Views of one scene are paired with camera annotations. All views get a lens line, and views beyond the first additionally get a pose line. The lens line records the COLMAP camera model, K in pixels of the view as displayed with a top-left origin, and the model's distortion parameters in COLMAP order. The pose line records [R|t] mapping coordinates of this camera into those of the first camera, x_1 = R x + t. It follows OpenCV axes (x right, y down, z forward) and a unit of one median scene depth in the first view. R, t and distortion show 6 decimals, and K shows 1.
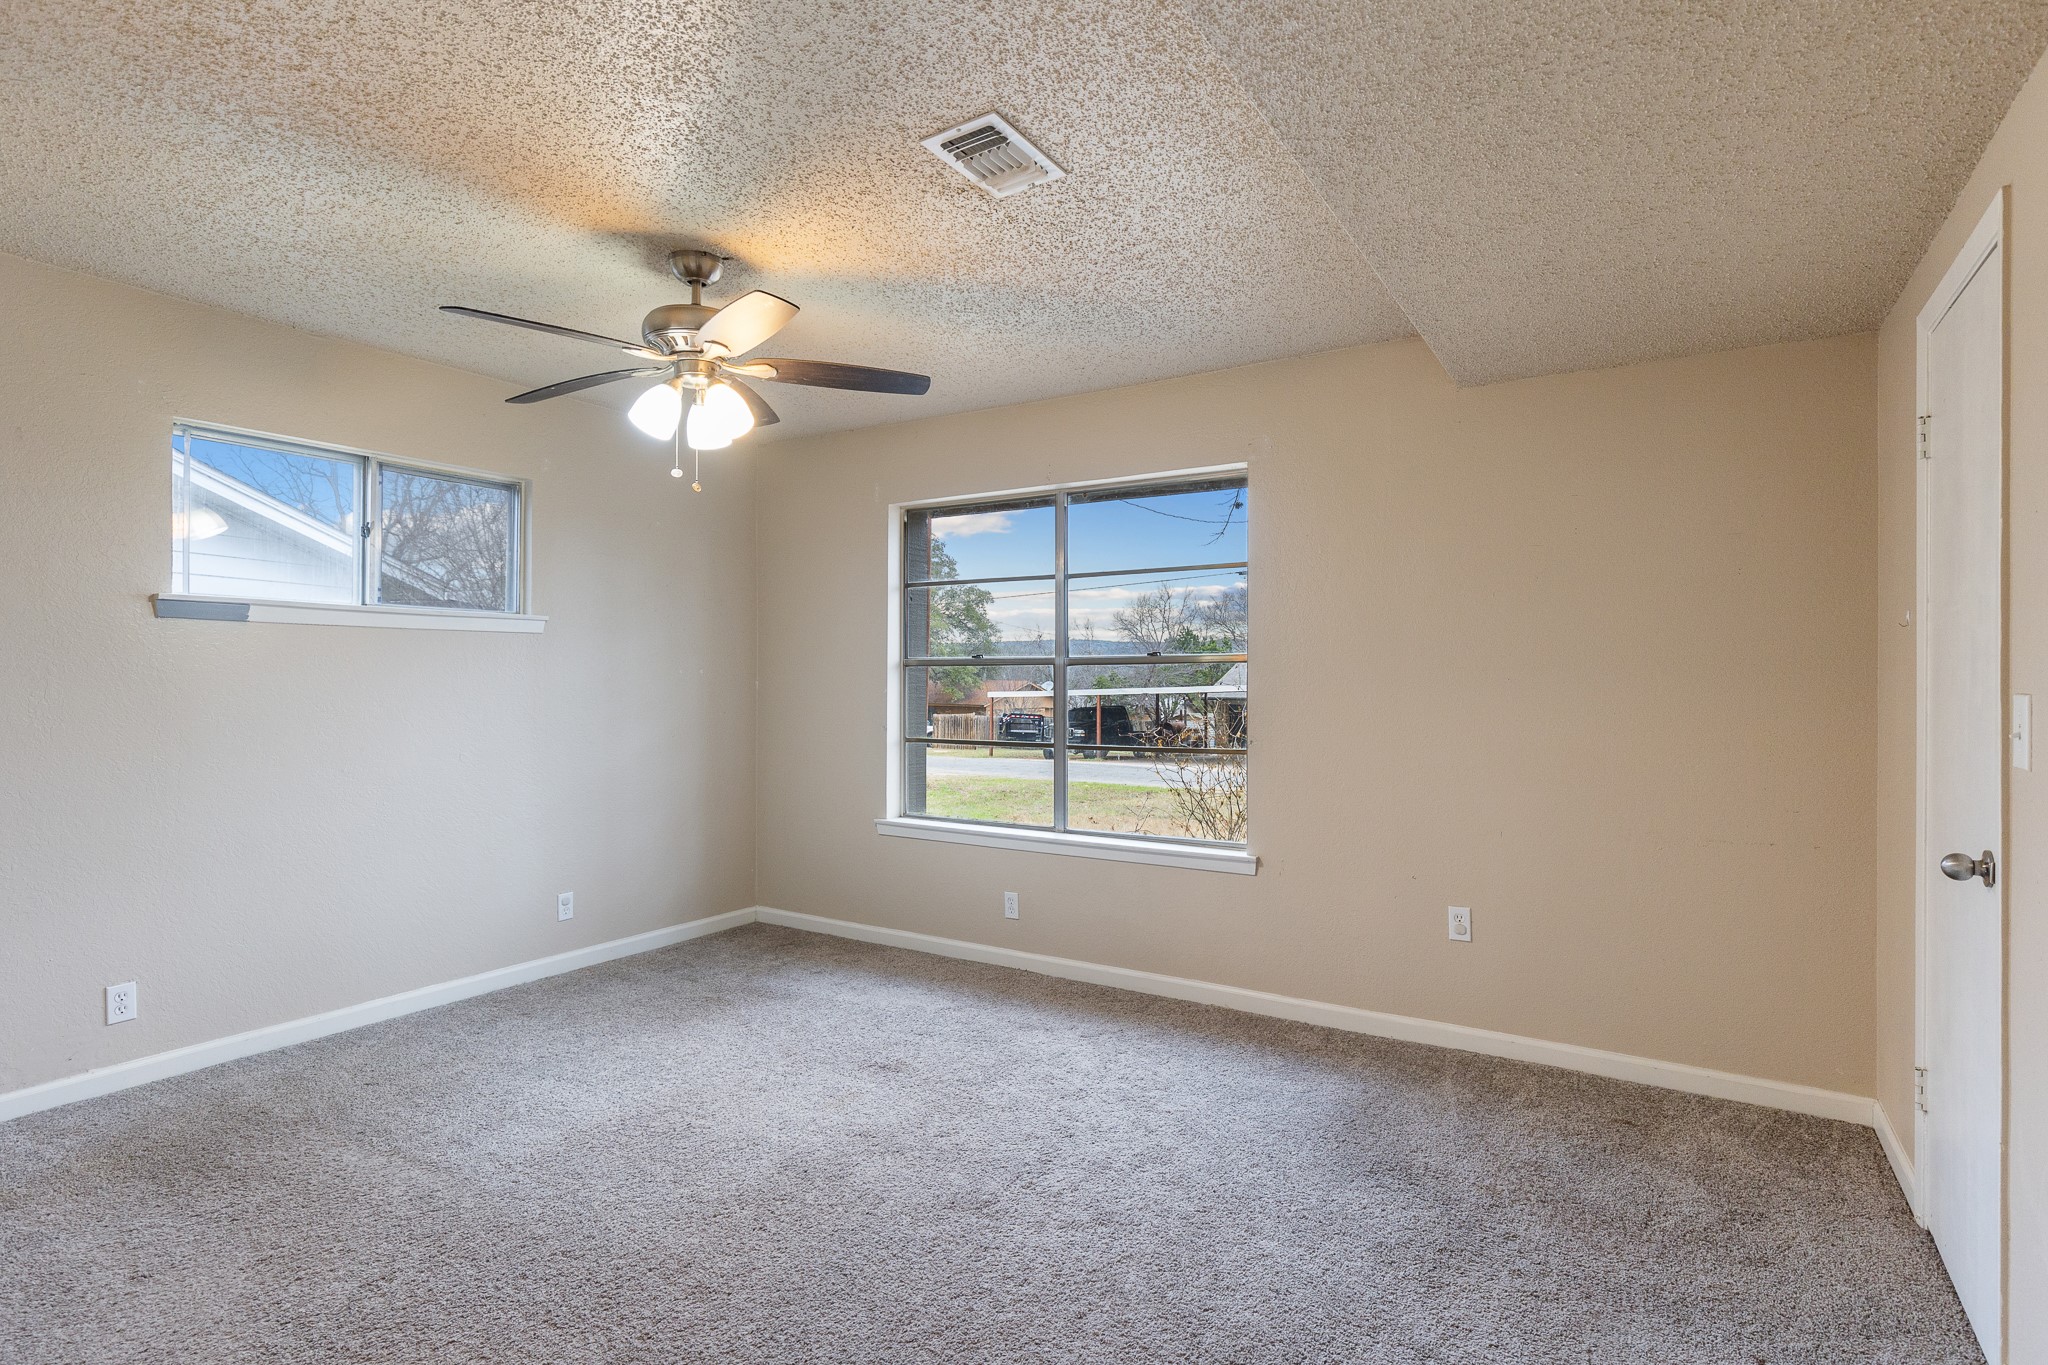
lens RADIAL K [[1003.7, 0, 1025.7], [0, 1003.7, 683.2], [0, 0, 1]] dist [0.001790, -0.000160]
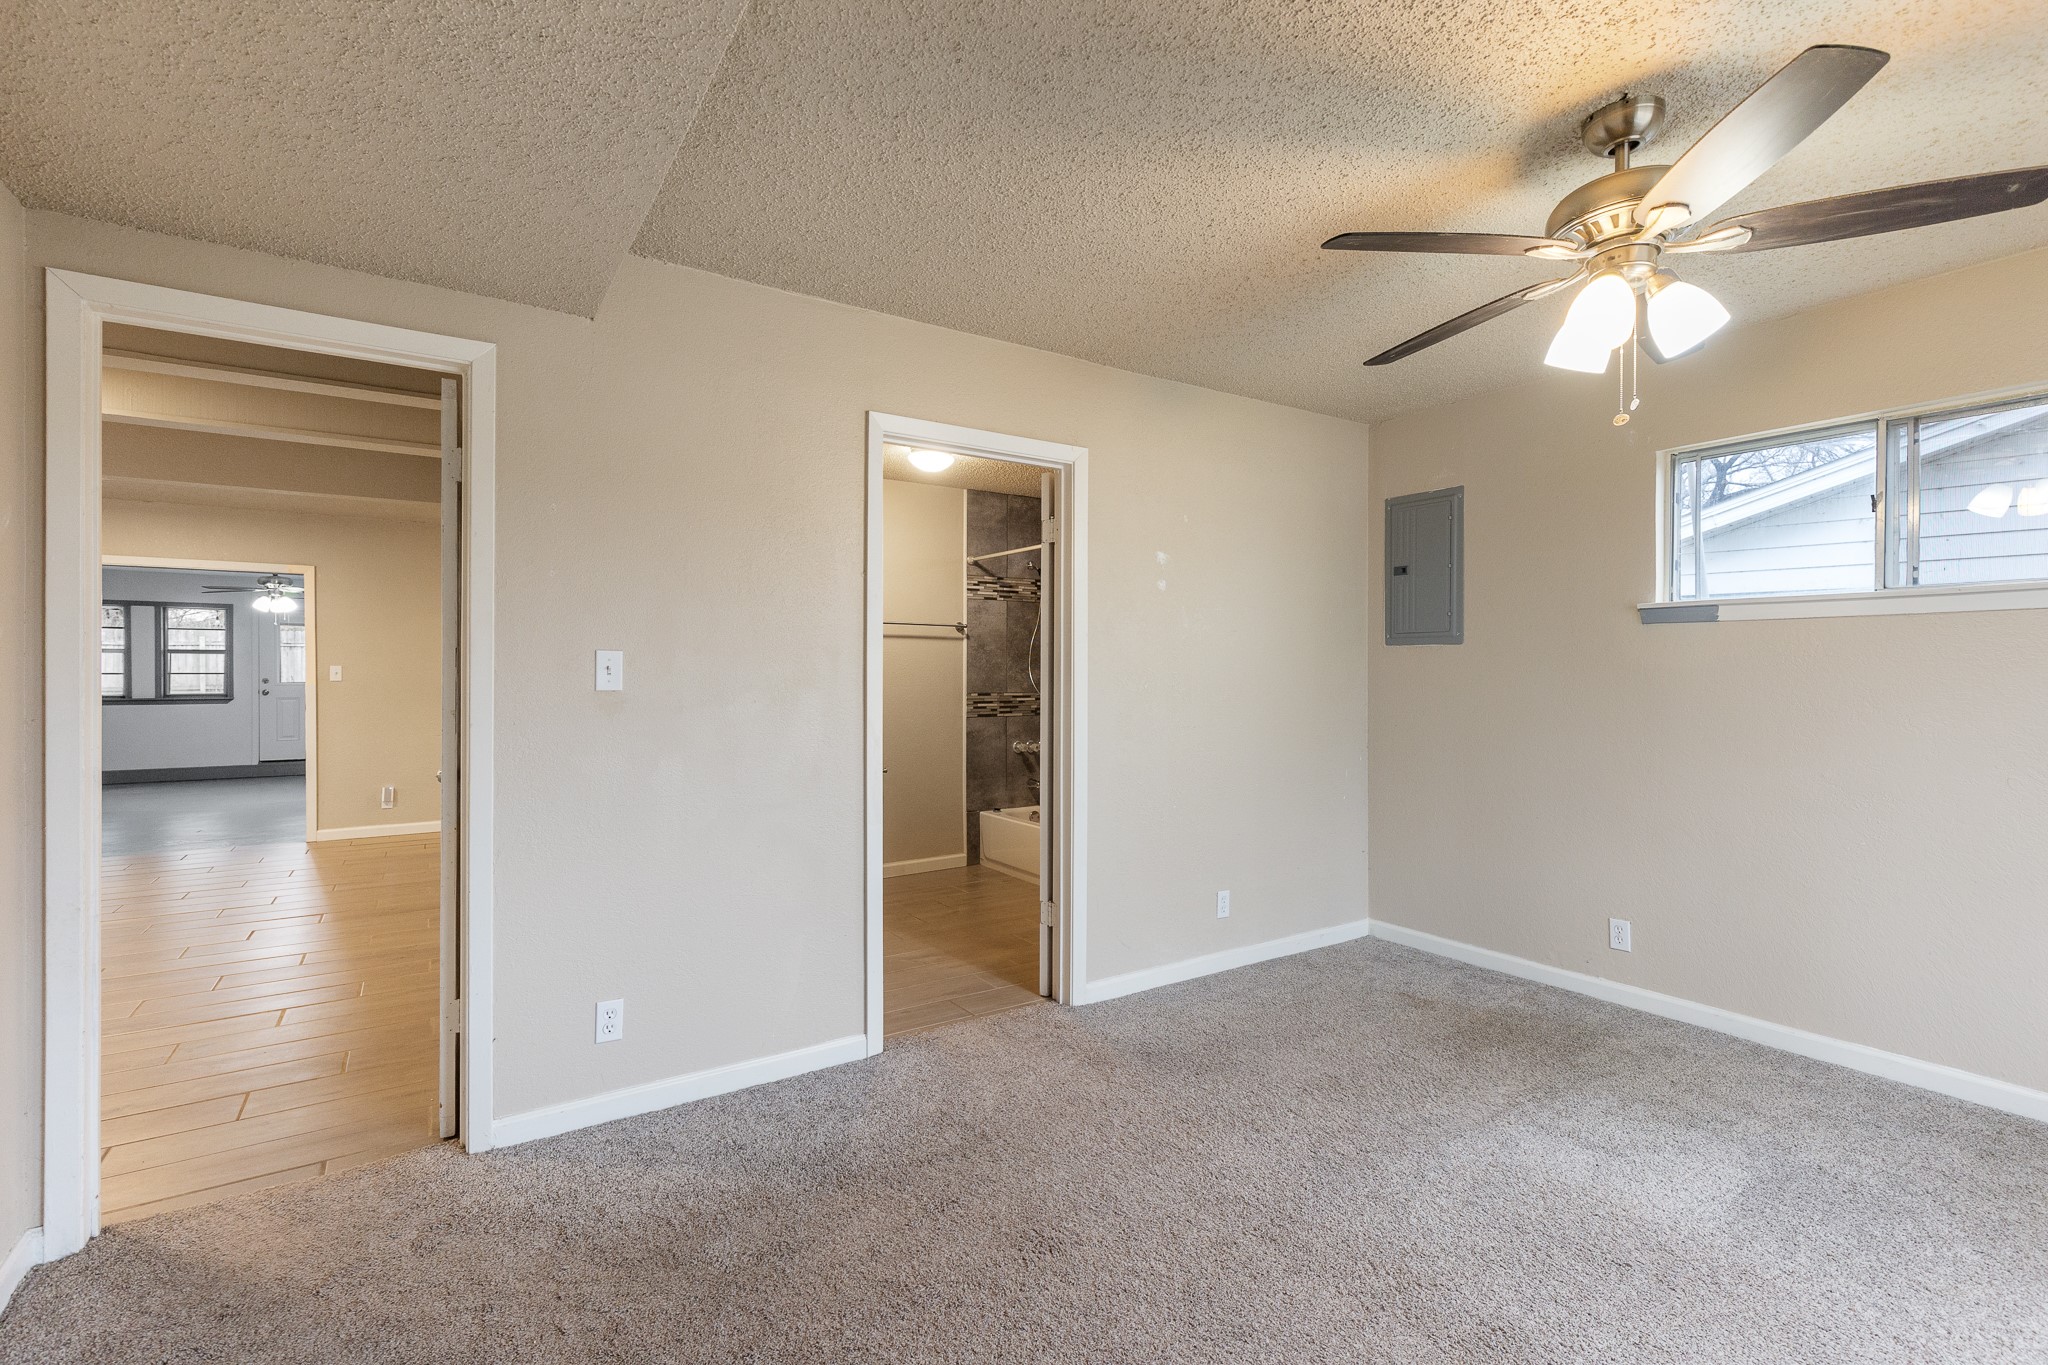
lens RADIAL K [[923.5, 0, 1020.9], [0, 923.5, 689.1], [0, 0, 1]] dist [0.007119, -0.000707]
pose [[-0.418051, 0.001240, -0.908423, 0.444860], [-0.008385, 0.999951, 0.005224, 0.011641], [0.908385, 0.009801, -0.418021, 0.779945]]
